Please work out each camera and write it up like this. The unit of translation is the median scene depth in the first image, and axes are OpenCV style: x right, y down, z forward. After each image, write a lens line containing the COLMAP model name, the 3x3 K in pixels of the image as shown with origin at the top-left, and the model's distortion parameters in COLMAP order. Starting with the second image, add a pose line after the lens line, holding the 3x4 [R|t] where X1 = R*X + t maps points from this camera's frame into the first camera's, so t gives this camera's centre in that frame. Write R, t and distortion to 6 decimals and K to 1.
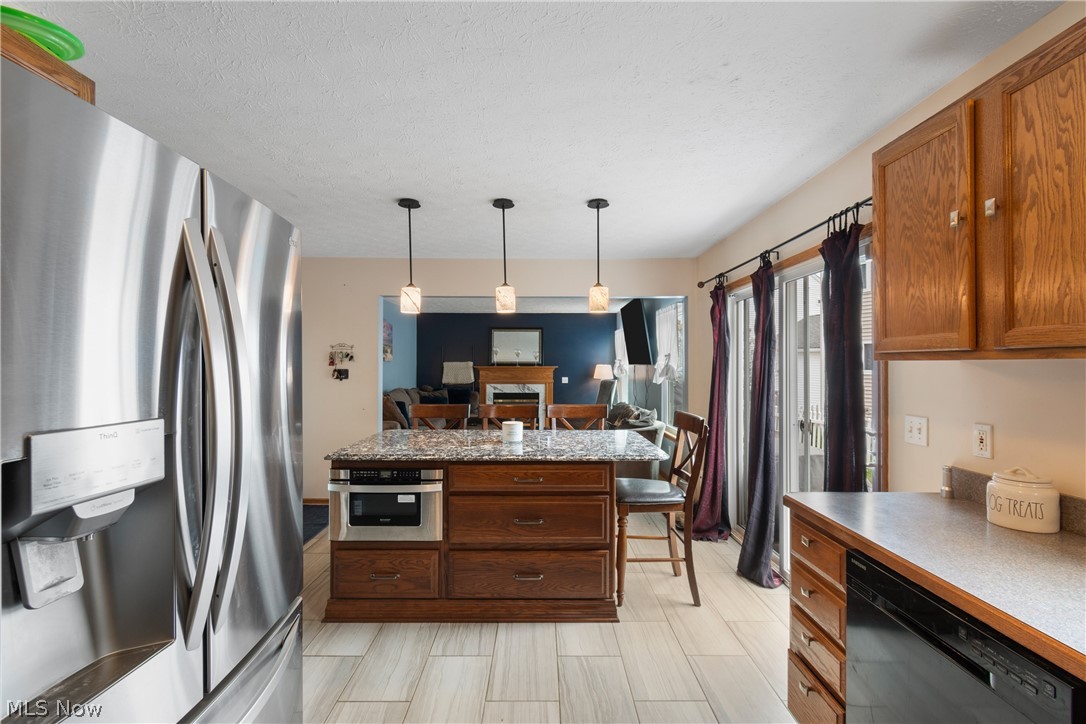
lens RADIAL K [[475.8, 0, 540.6], [0, 475.8, 363.5], [0, 0, 1]] dist [-0.000845, -0.000217]
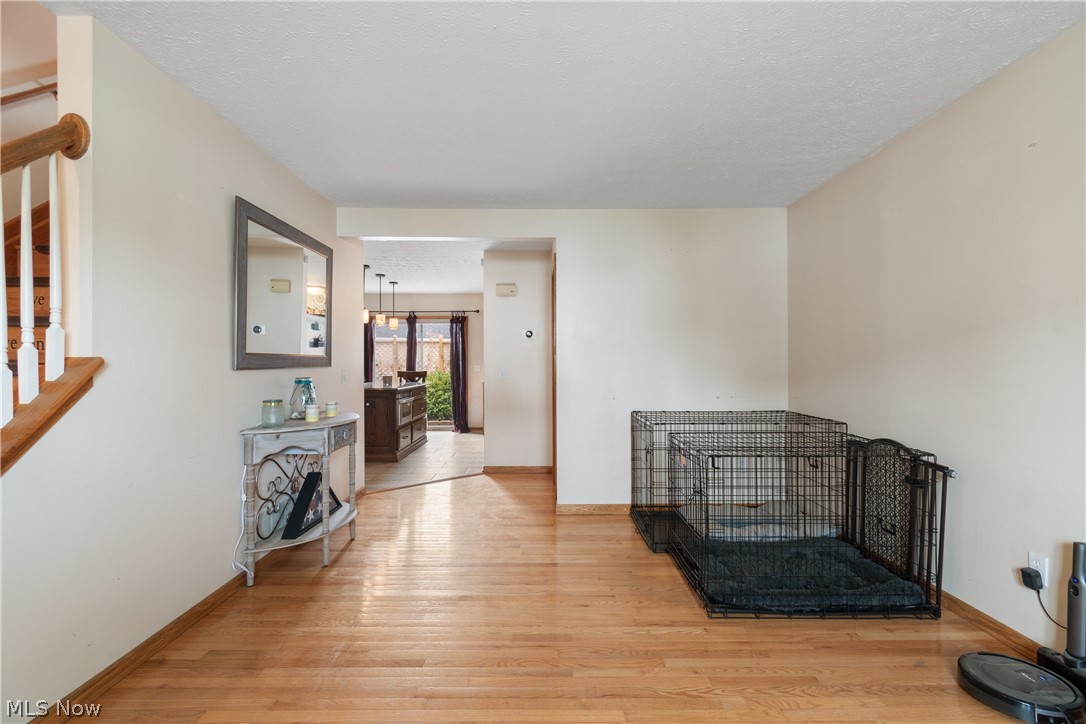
lens RADIAL K [[475.8, 0, 542.2], [0, 475.8, 365.1], [0, 0, 1]] dist [-0.000845, -0.000217]
pose [[-0.011325, -0.002379, 0.999933, -0.733197], [-0.006110, 0.999979, 0.002310, 0.020387], [-0.999917, -0.006083, -0.011340, 0.091235]]
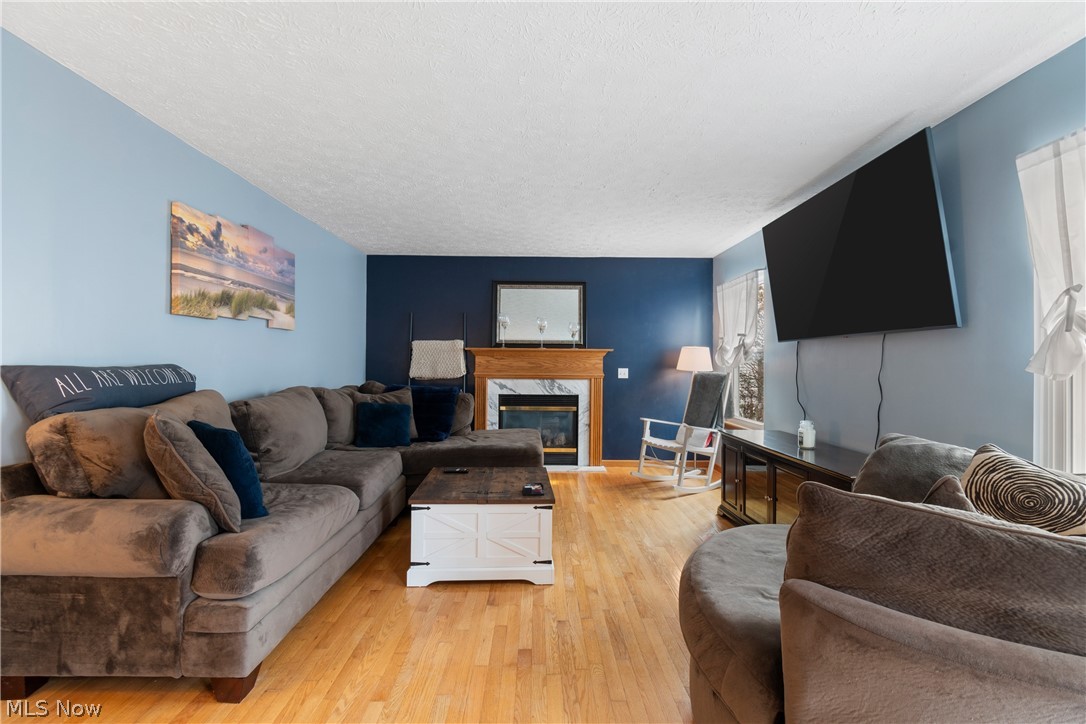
lens RADIAL K [[475.8, 0, 542.1], [0, 475.8, 360.8], [0, 0, 1]] dist [-0.000845, -0.000217]
pose [[0.999892, 0.006968, 0.012910, -0.055268], [-0.006995, 0.999973, 0.002073, 0.019465], [-0.012895, -0.002163, 0.999915, 0.428505]]
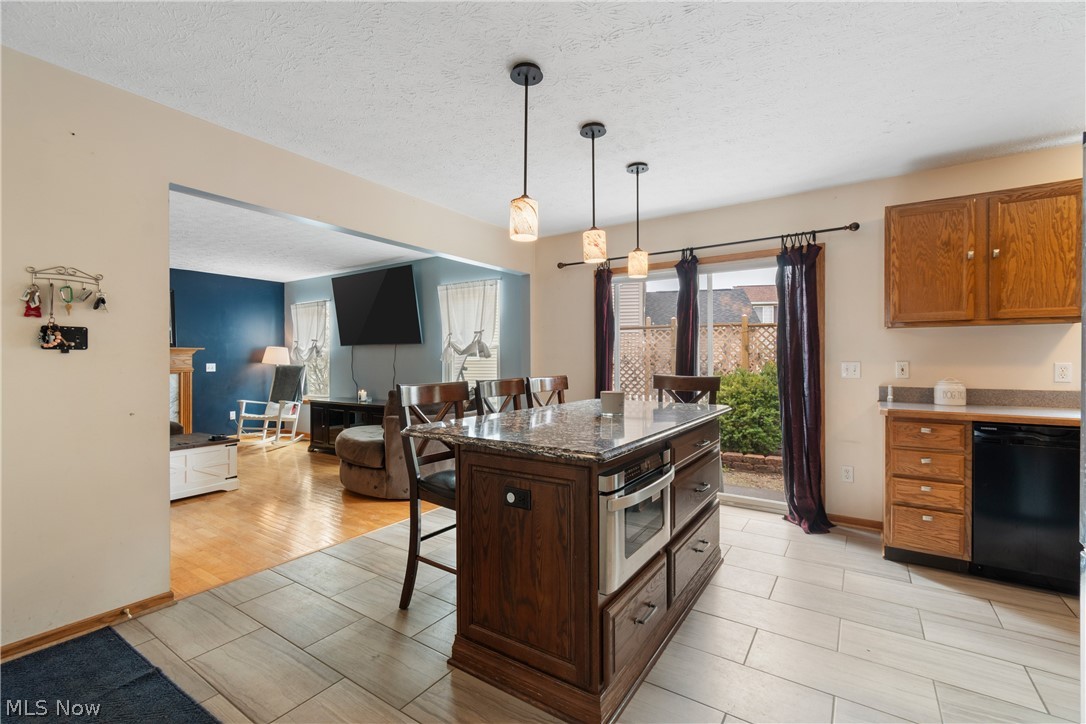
lens RADIAL K [[475.8, 0, 538.9], [0, 475.8, 360.5], [0, 0, 1]] dist [-0.000845, -0.000217]
pose [[0.561163, -0.004715, 0.827692, -0.264684], [-0.000958, 0.999979, 0.006347, 0.019547], [-0.827704, -0.004355, 0.561147, 0.197712]]
